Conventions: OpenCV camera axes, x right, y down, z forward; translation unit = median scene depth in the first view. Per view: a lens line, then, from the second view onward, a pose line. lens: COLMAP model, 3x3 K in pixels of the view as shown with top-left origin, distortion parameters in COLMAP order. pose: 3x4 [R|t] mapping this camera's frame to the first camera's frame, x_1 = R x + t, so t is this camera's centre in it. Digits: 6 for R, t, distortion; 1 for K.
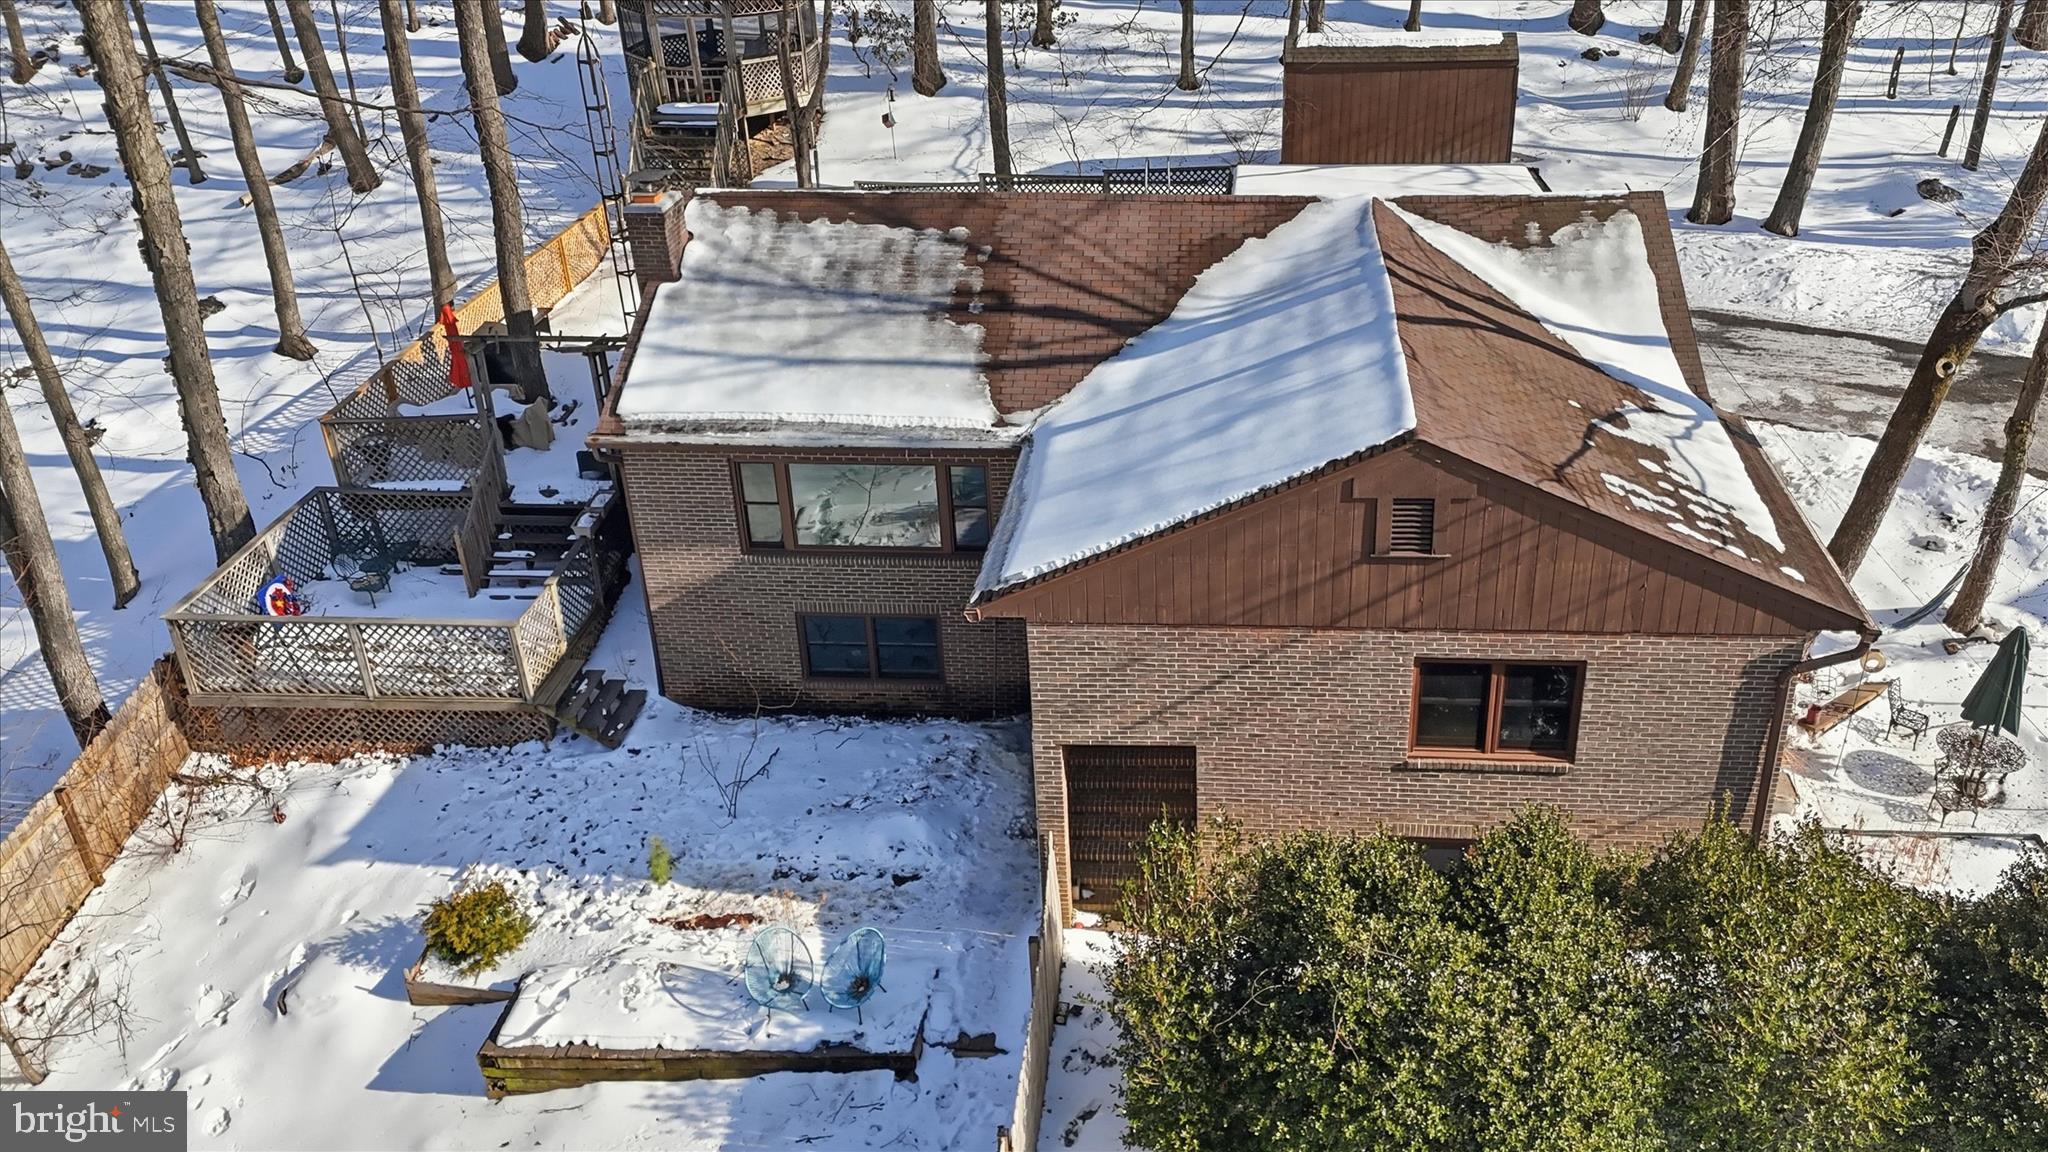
lens RADIAL K [[1518.6, 0, 1024.0], [0, 1518.6, 576.0], [0, 0, 1]] dist [0.040096, -0.000627]
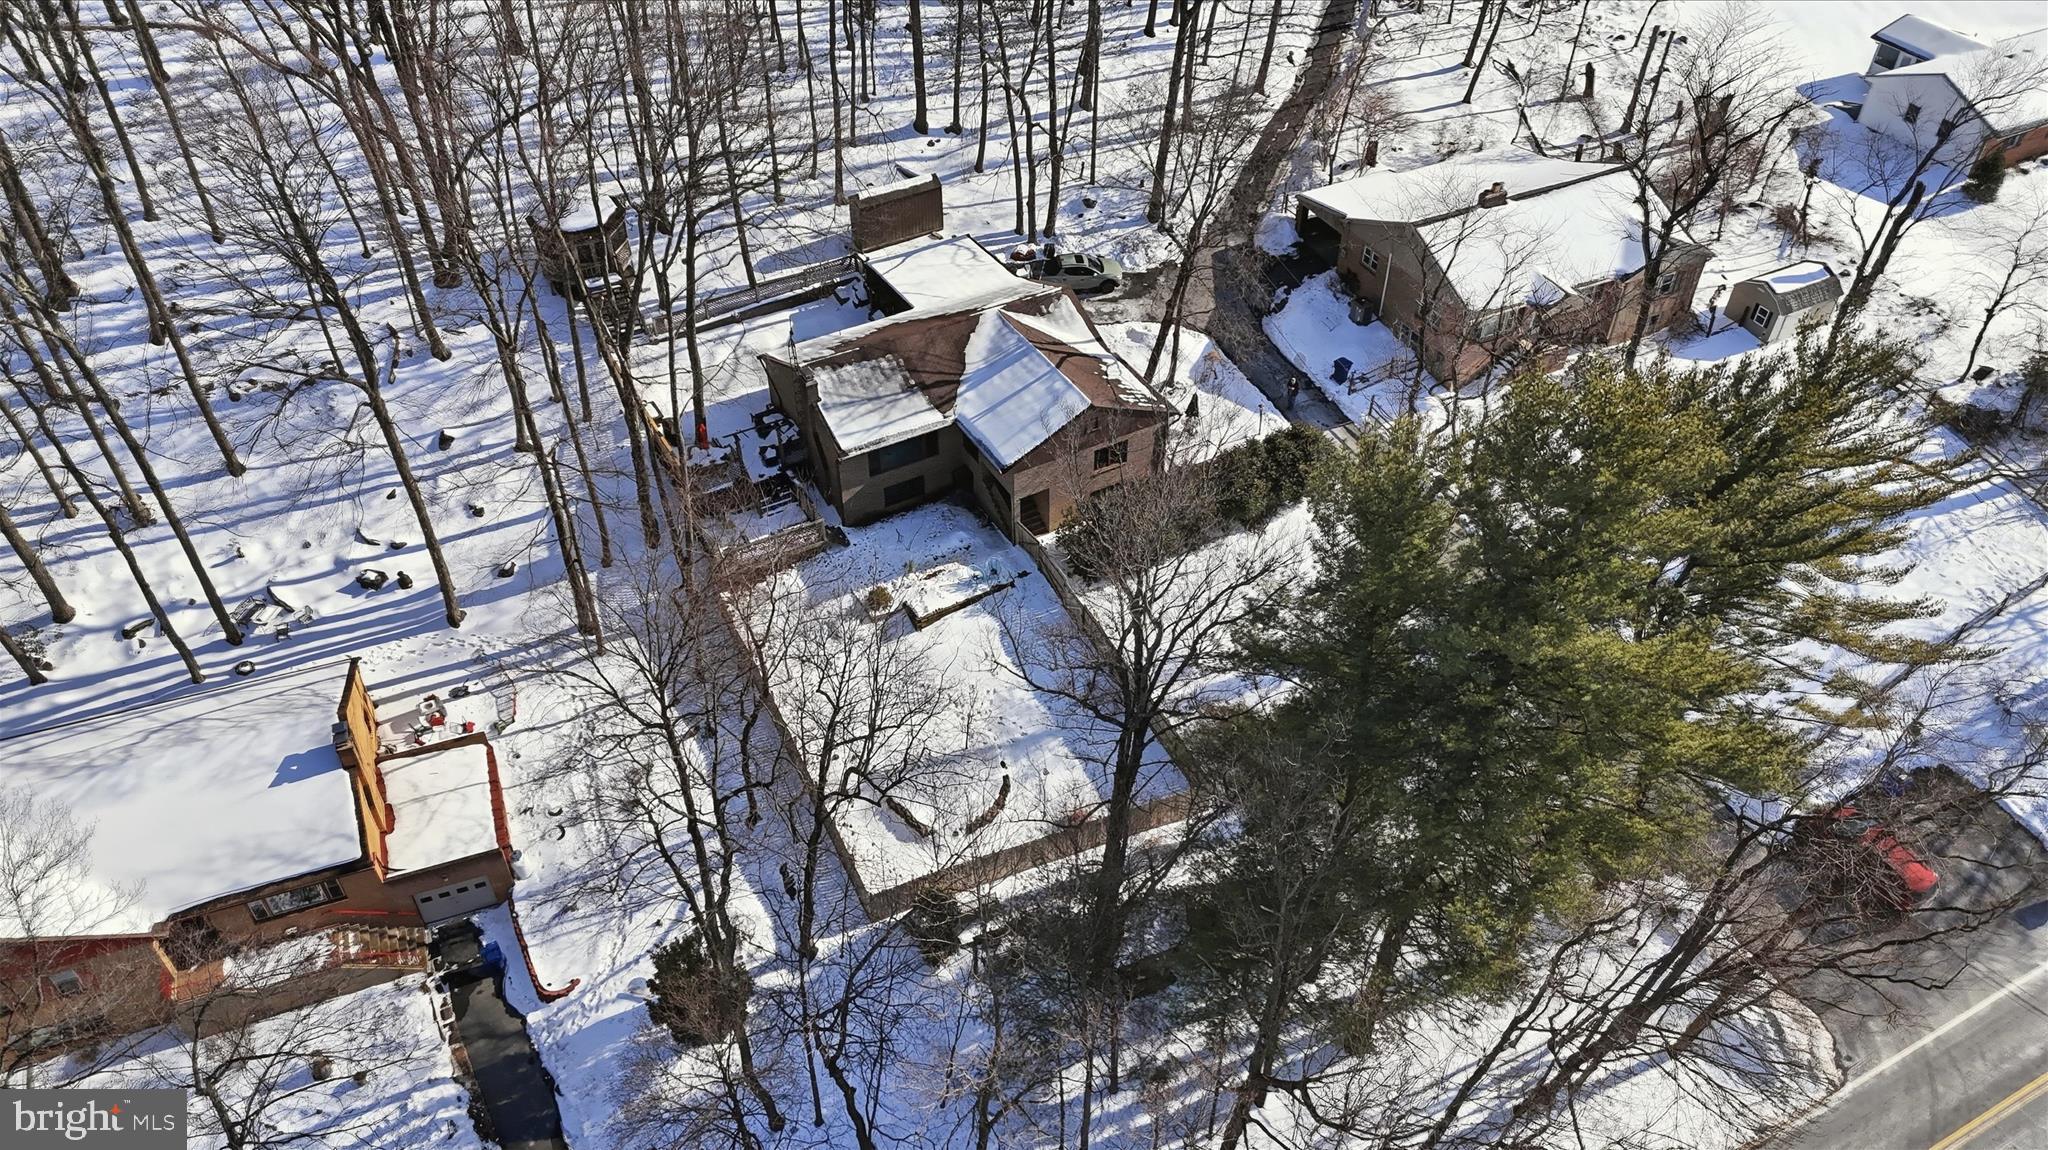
lens RADIAL K [[1518.6, 0, 1024.0], [0, 1518.6, 575.0], [0, 0, 1]] dist [0.040096, -0.000627]
pose [[0.835532, -0.335966, 0.434757, -1.613155], [0.262206, 0.939167, 0.221839, -0.530316], [-0.482840, -0.071357, 0.872796, -2.274116]]
